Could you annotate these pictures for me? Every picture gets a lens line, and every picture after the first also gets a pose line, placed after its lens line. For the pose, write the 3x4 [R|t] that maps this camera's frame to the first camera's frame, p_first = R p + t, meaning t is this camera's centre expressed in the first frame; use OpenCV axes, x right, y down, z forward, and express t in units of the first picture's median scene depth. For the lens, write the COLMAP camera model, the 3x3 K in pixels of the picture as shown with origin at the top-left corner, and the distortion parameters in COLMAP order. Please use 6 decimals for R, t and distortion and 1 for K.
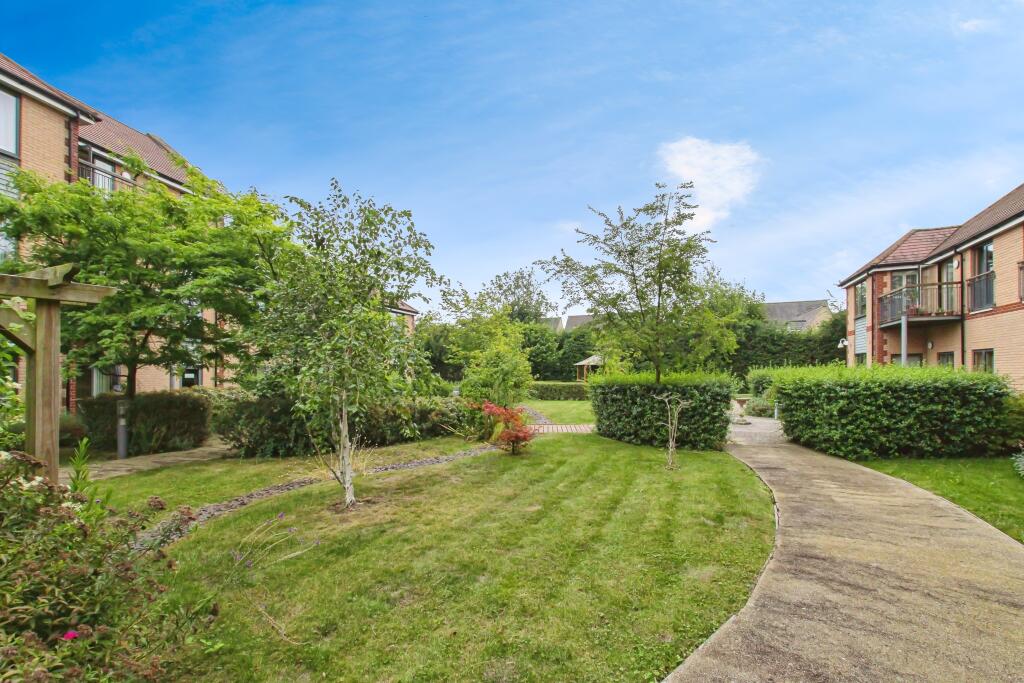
lens RADIAL K [[467.4, 0, 520.9], [0, 467.4, 382.3], [0, 0, 1]] dist [-0.011971, -0.000297]
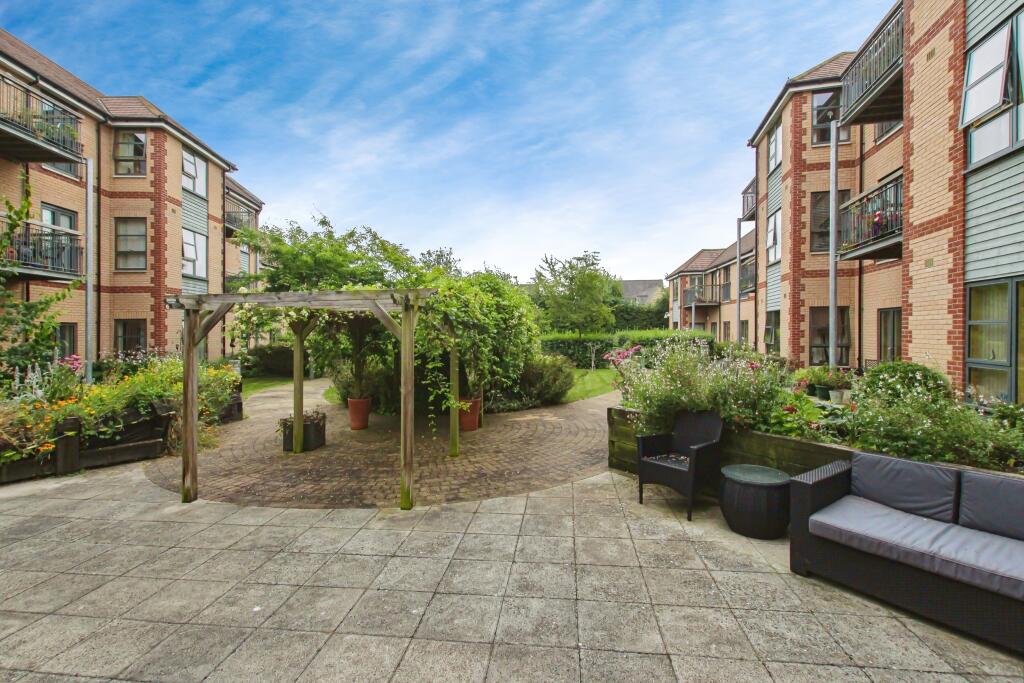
lens RADIAL K [[467.4, 0, 520.8], [0, 467.4, 347.6], [0, 0, 1]] dist [-0.011971, -0.000297]
pose [[0.961721, -0.008214, 0.273907, -0.332379], [0.005107, 0.999914, 0.012054, 0.009439], [-0.273982, -0.010194, 0.961681, -0.582815]]
